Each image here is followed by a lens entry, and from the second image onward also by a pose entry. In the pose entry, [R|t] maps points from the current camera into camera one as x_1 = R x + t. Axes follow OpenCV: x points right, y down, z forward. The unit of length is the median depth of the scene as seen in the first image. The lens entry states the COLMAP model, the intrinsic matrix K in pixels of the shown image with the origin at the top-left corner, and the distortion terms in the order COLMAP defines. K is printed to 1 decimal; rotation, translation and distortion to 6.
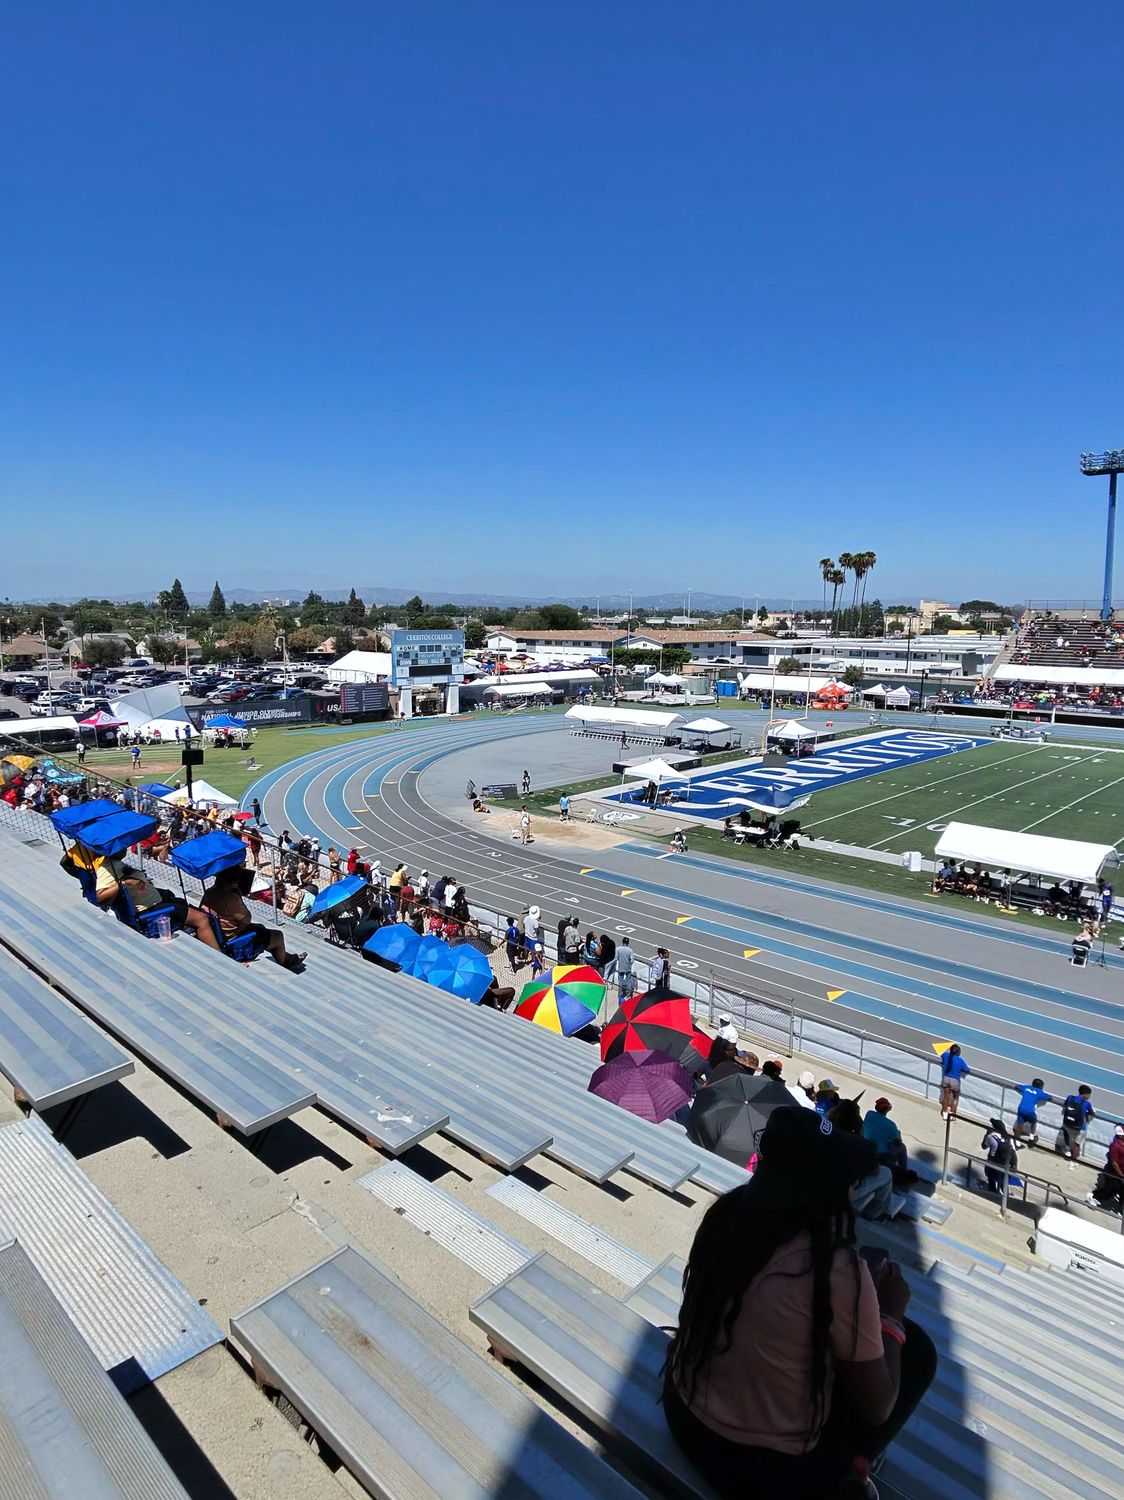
lens RADIAL K [[914.4, 0, 562.0], [0, 914.4, 750.0], [0, 0, 1]] dist [0.001890, -0.000382]
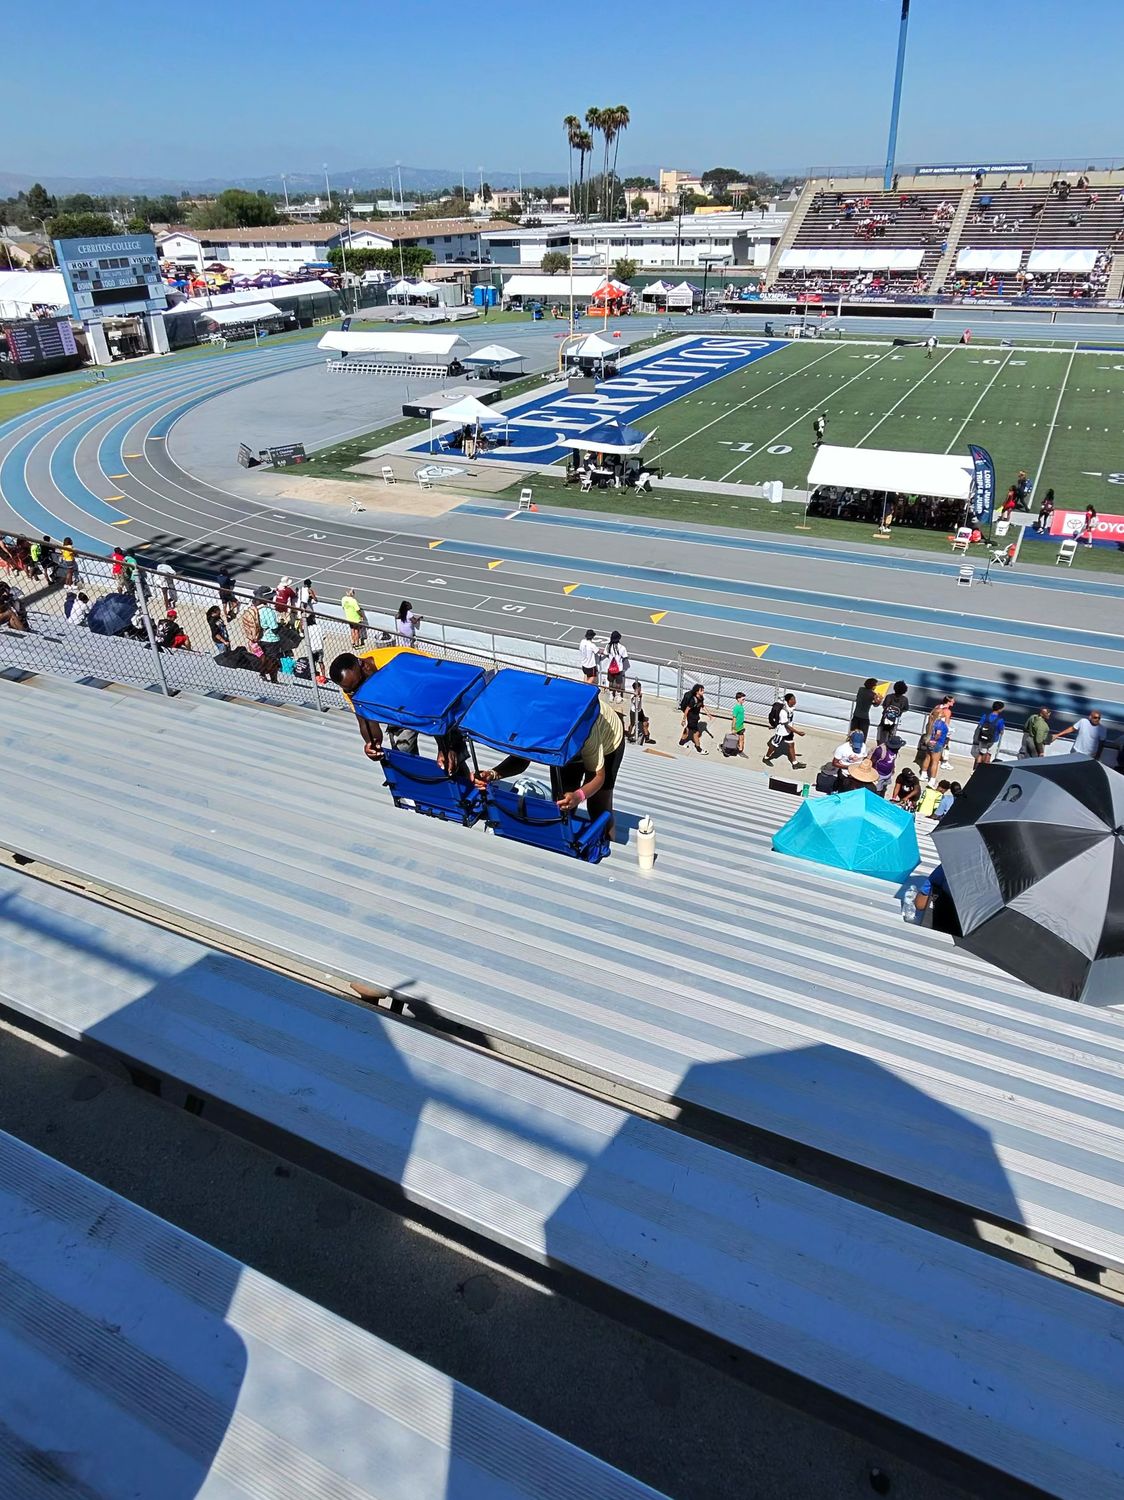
lens RADIAL K [[953.1, 0, 557.3], [0, 953.1, 752.3], [0, 0, 1]] dist [-0.000434, -0.001772]
pose [[0.955337, -0.175567, 0.237713, -0.049530], [0.074419, 0.921396, 0.381434, -0.010225], [-0.285995, -0.346707, 0.893309, 0.036126]]
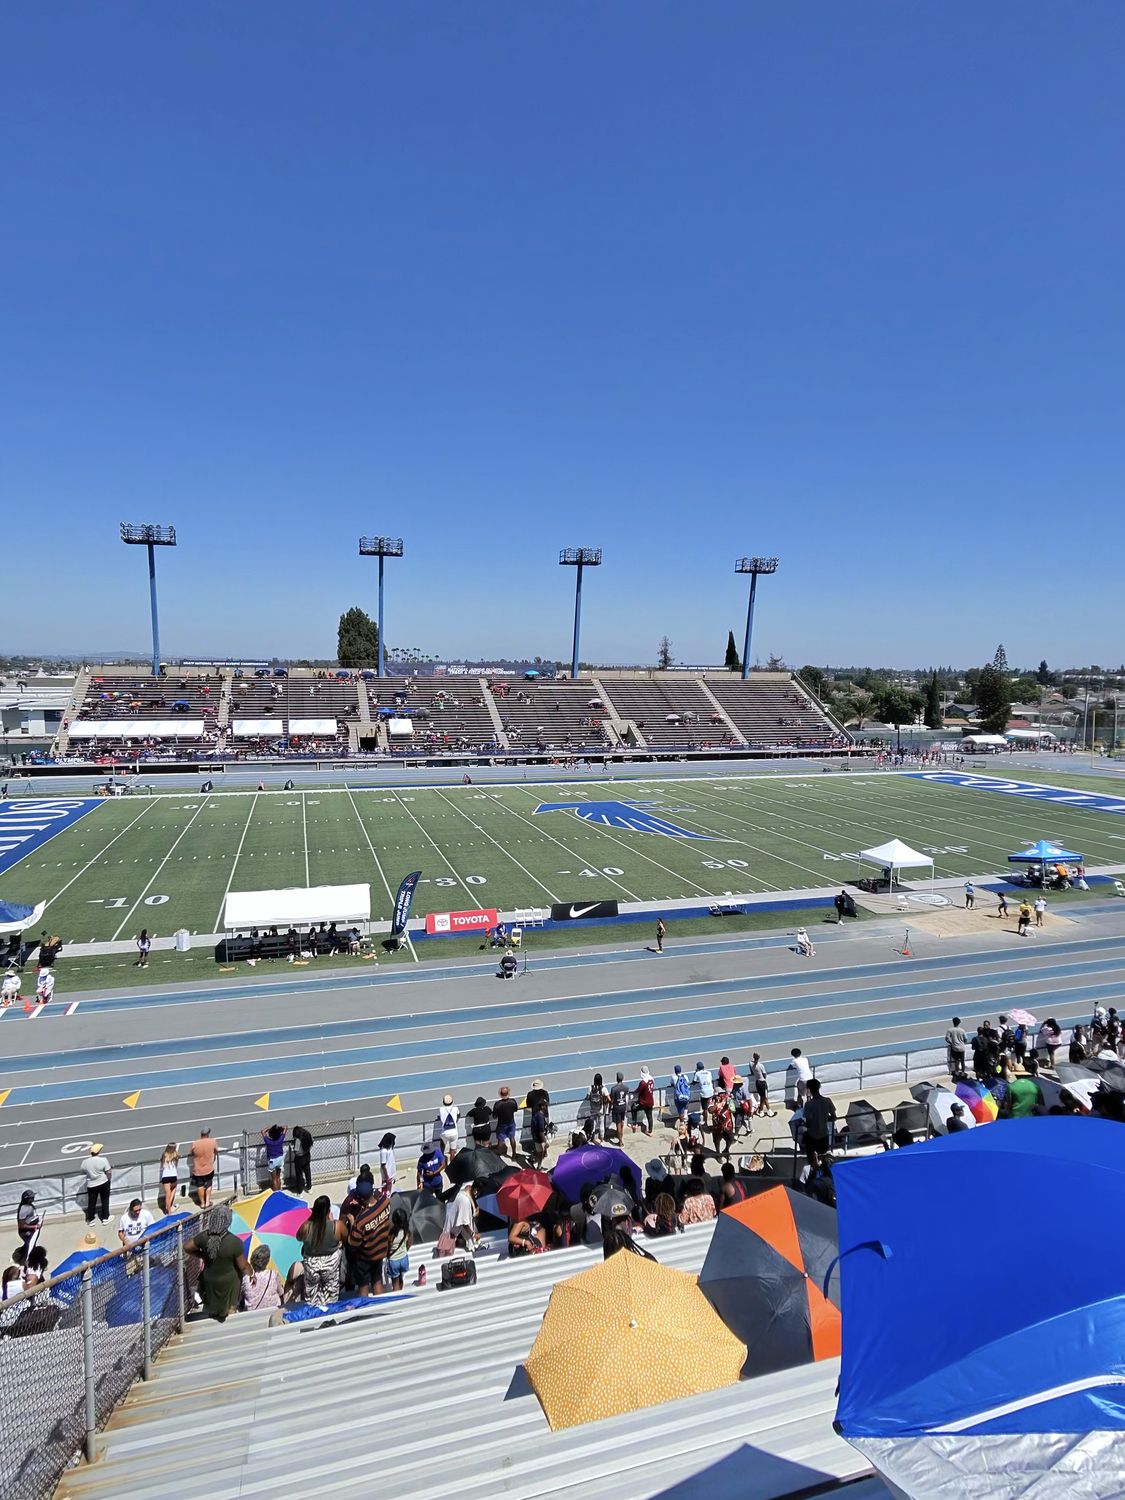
lens RADIAL K [[877.2, 0, 546.4], [0, 877.2, 735.7], [0, 0, 1]] dist [-0.001305, 0.000963]
pose [[0.485664, -0.073249, 0.871071, -0.098746], [0.122748, 0.992324, 0.015008, -0.027178], [-0.865485, 0.099633, 0.490927, 0.075452]]
